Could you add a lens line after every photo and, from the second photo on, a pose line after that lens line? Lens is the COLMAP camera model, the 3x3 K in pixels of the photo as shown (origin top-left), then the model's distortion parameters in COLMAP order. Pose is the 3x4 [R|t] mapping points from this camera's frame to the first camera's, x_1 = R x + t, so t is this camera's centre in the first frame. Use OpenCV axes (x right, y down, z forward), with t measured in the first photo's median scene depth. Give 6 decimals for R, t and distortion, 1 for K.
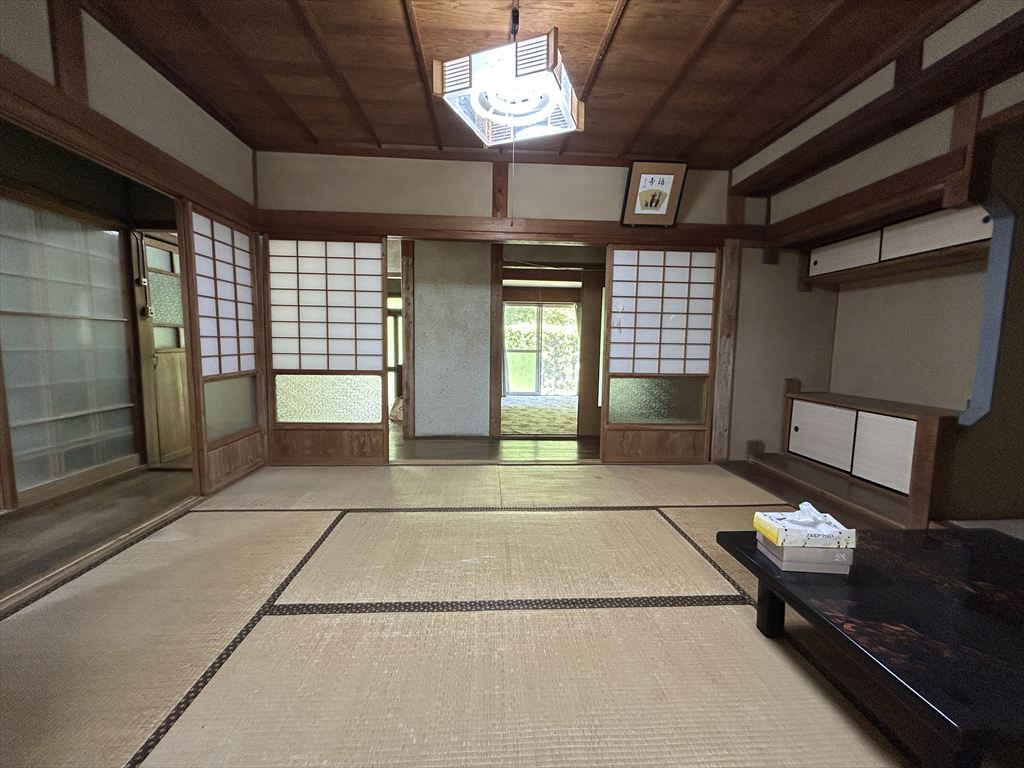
lens RADIAL K [[412.7, 0, 512.0], [0, 412.7, 384.0], [0, 0, 1]] dist [-0.001062, -0.000226]
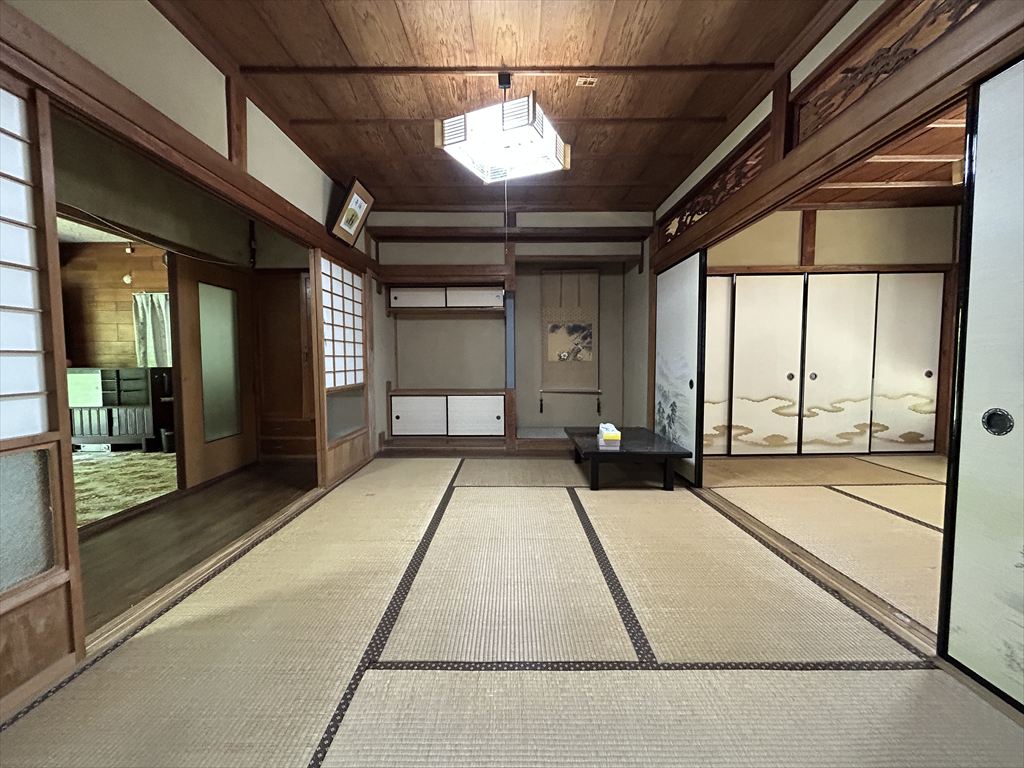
lens RADIAL K [[412.7, 0, 512.0], [0, 412.7, 384.0], [0, 0, 1]] dist [-0.001062, -0.000226]
pose [[0.059684, -0.074616, 0.995425, -0.706460], [0.098732, 0.992754, 0.068496, -0.063731], [-0.993323, 0.094192, 0.066618, 0.573519]]
